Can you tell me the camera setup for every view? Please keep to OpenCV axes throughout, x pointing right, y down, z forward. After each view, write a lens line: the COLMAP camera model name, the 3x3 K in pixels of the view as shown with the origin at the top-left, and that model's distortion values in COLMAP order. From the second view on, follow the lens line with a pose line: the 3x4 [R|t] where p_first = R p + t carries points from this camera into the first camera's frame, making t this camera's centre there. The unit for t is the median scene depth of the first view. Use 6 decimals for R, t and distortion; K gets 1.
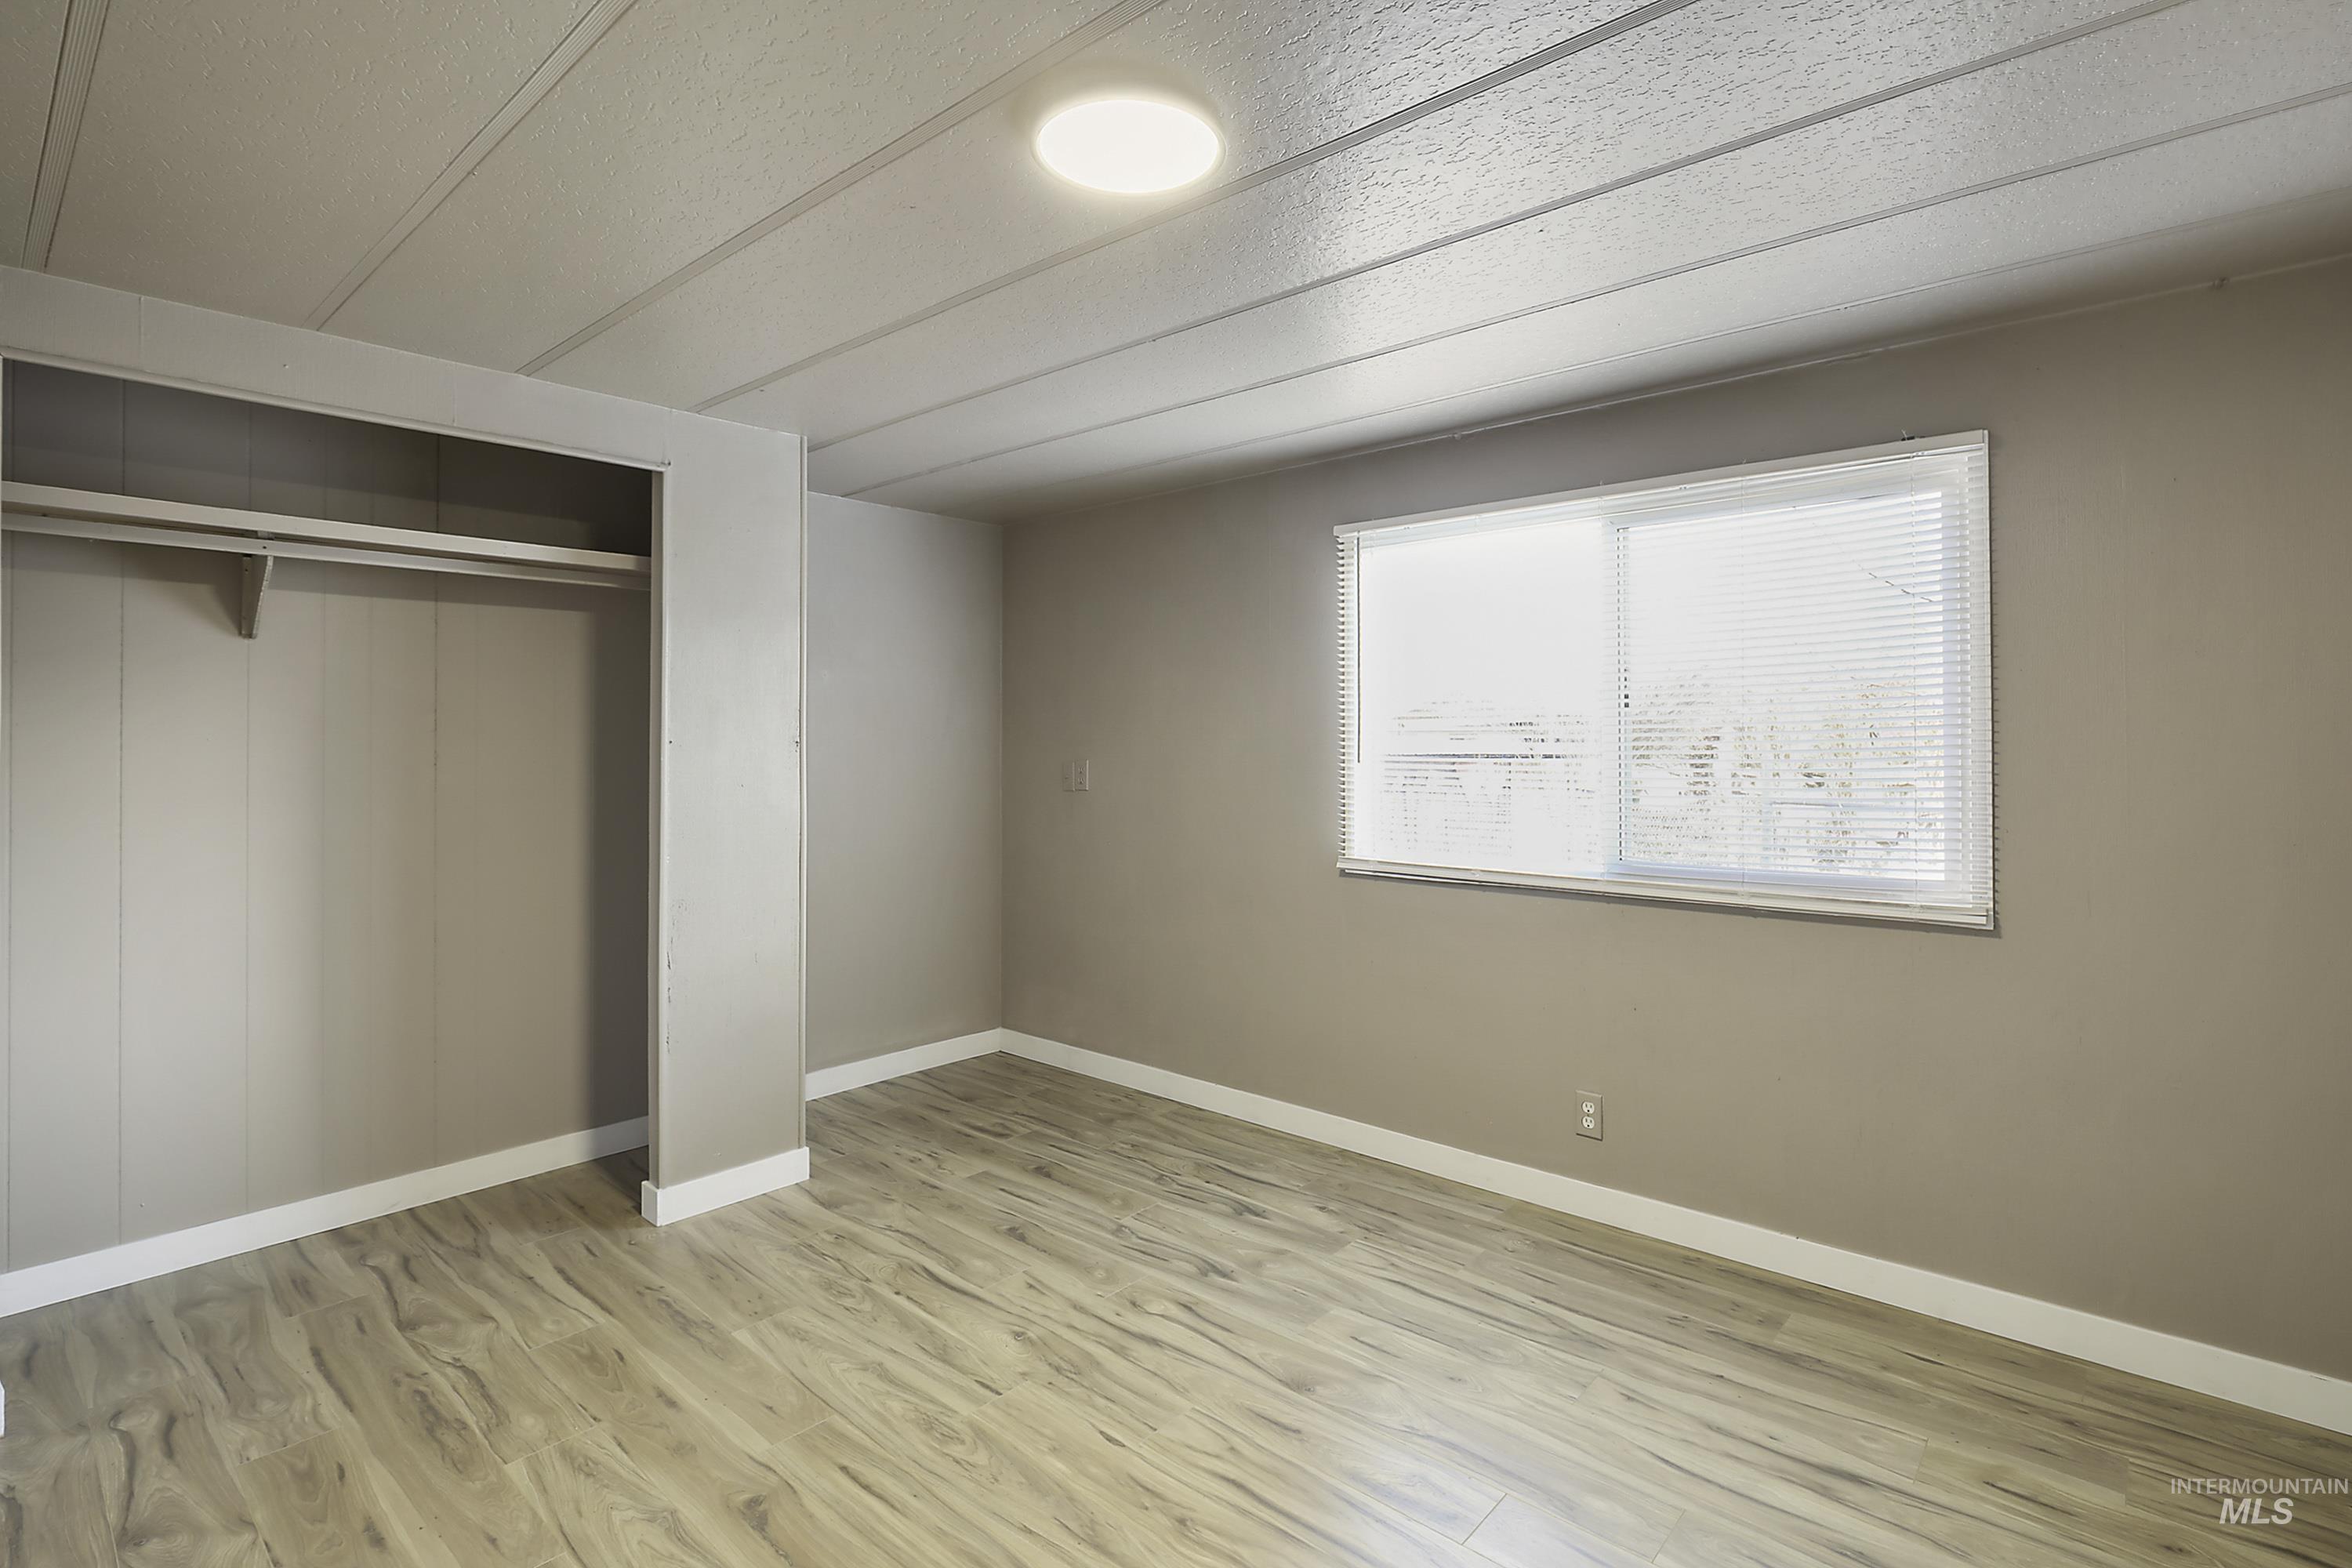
lens RADIAL K [[1106.7, 0, 1167.7], [0, 1106.7, 781.0], [0, 0, 1]] dist [-0.012459, 0.002689]
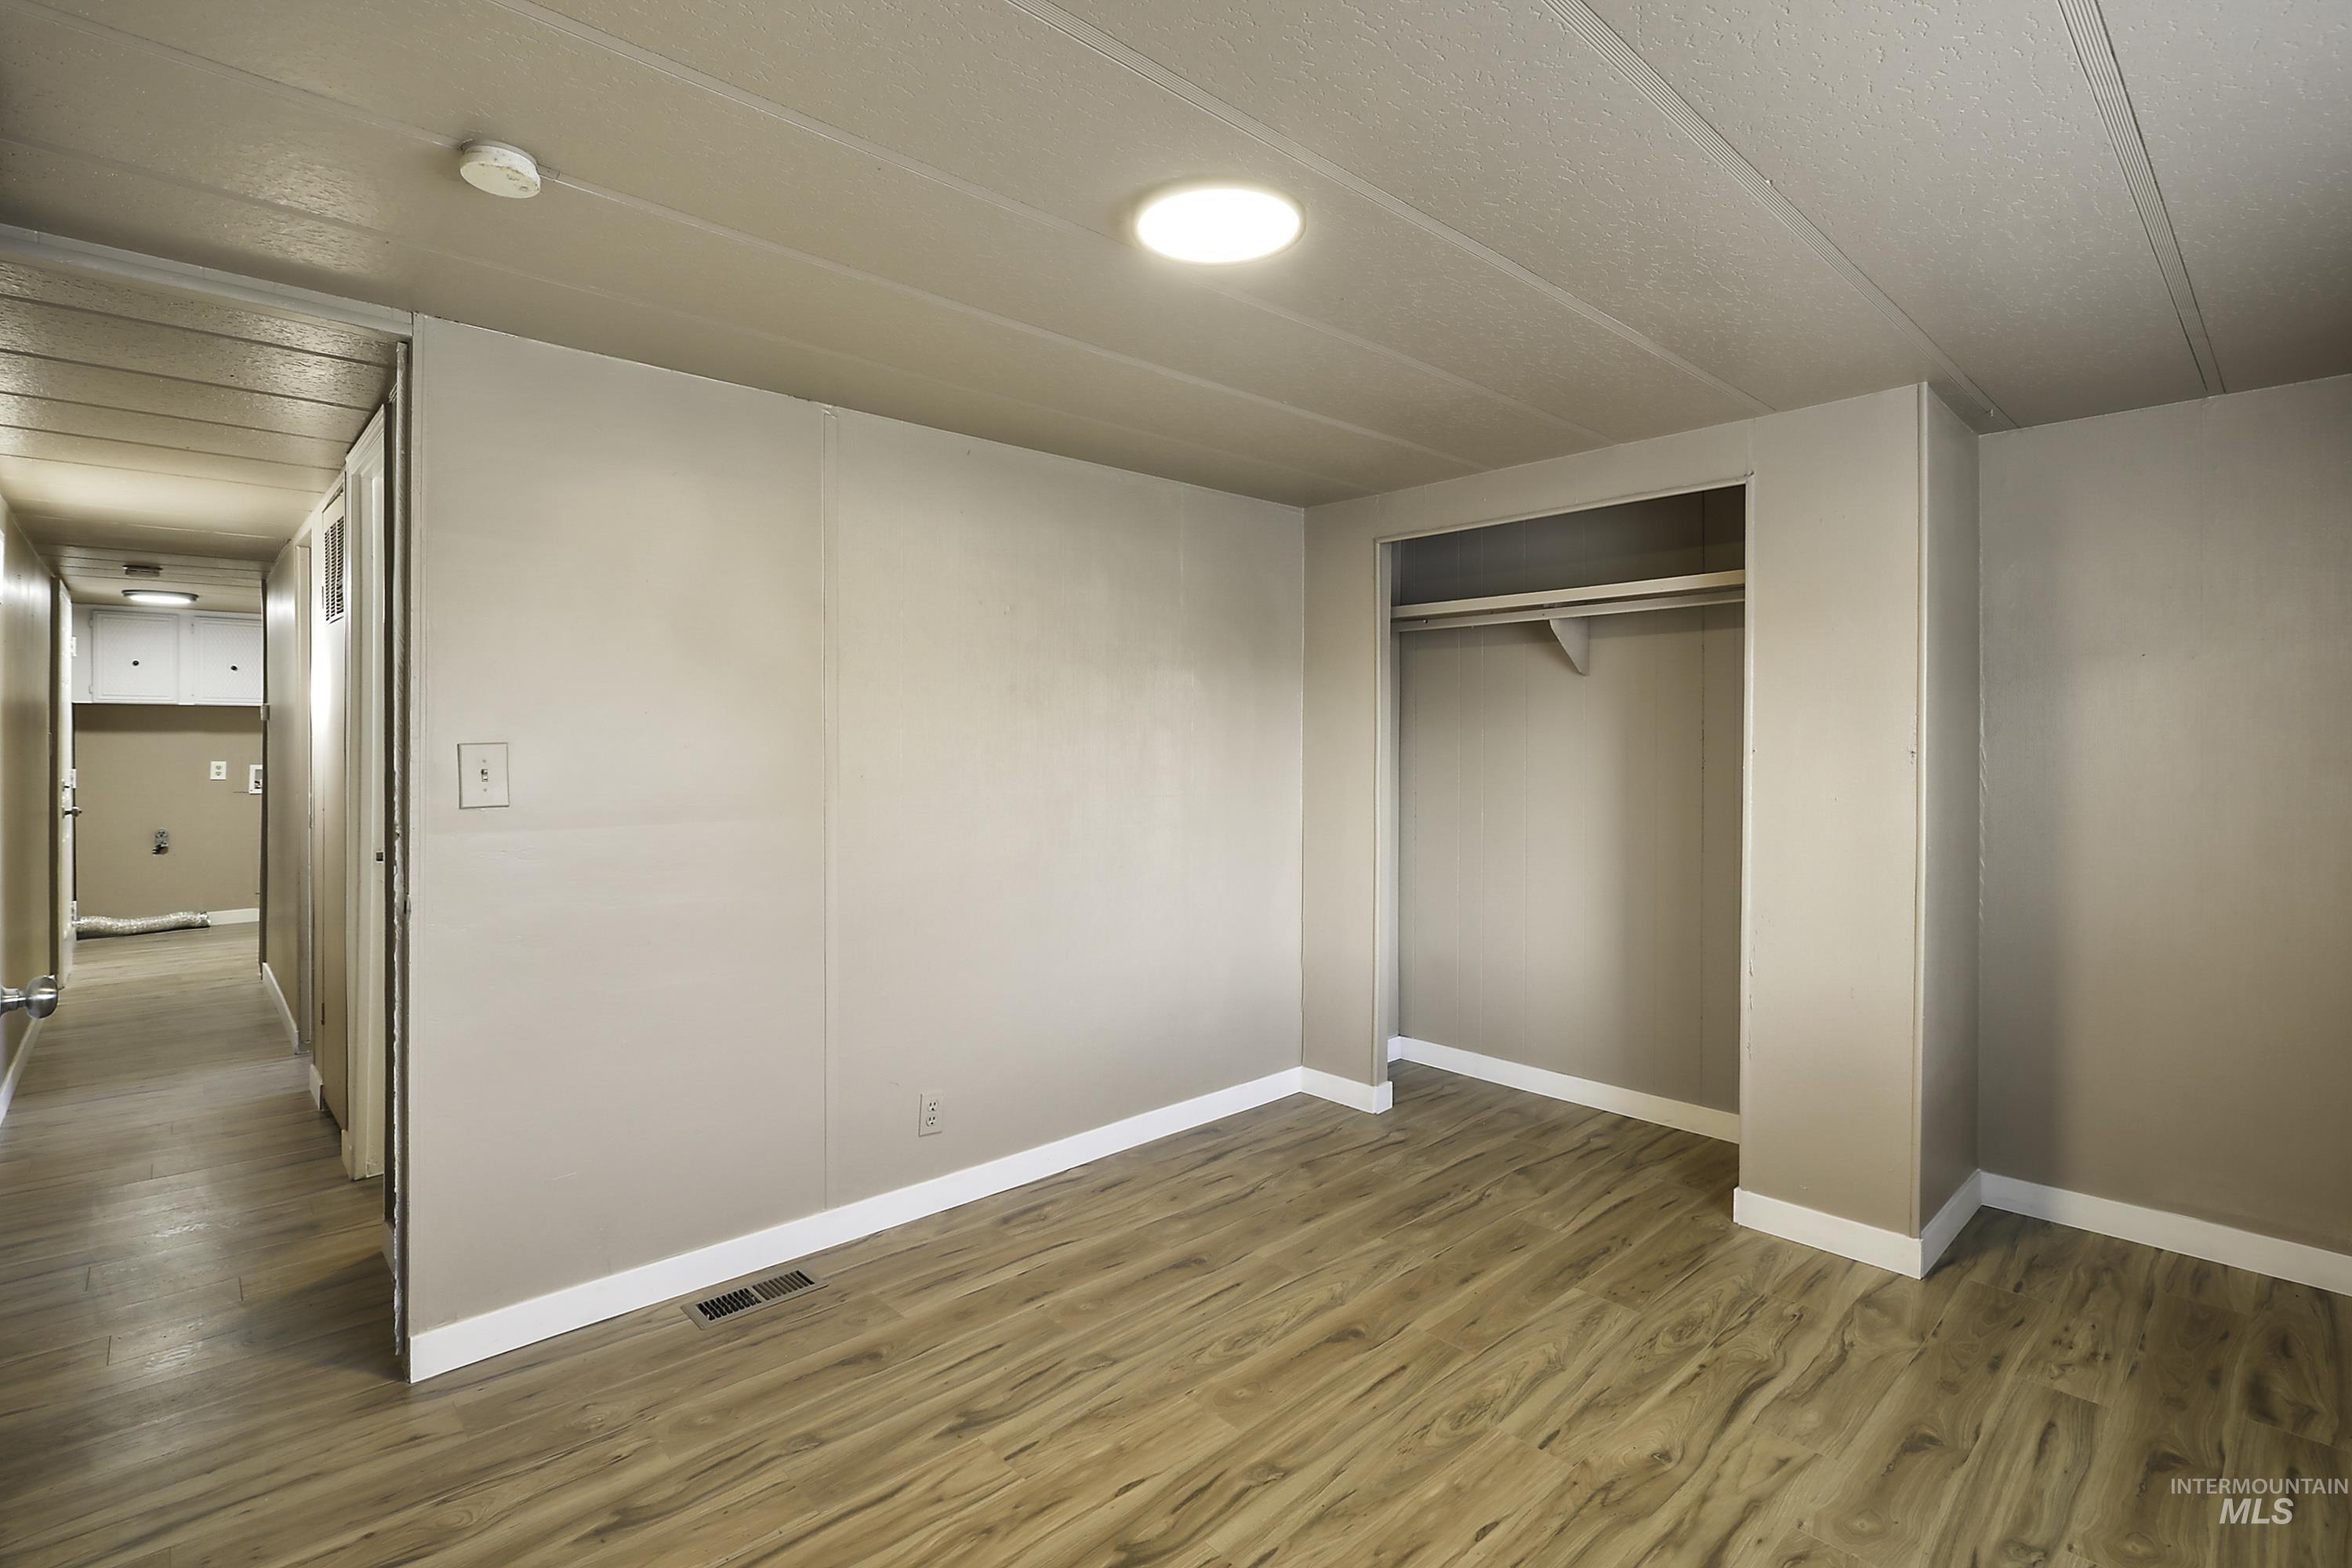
lens RADIAL K [[1106.7, 0, 1188.8], [0, 1106.7, 749.8], [0, 0, 1]] dist [-0.012459, 0.002689]
pose [[-0.081288, 0.008369, -0.996656, 0.762587], [-0.041202, 0.999082, 0.011750, -0.031522], [0.995839, 0.042019, -0.080868, 0.722199]]
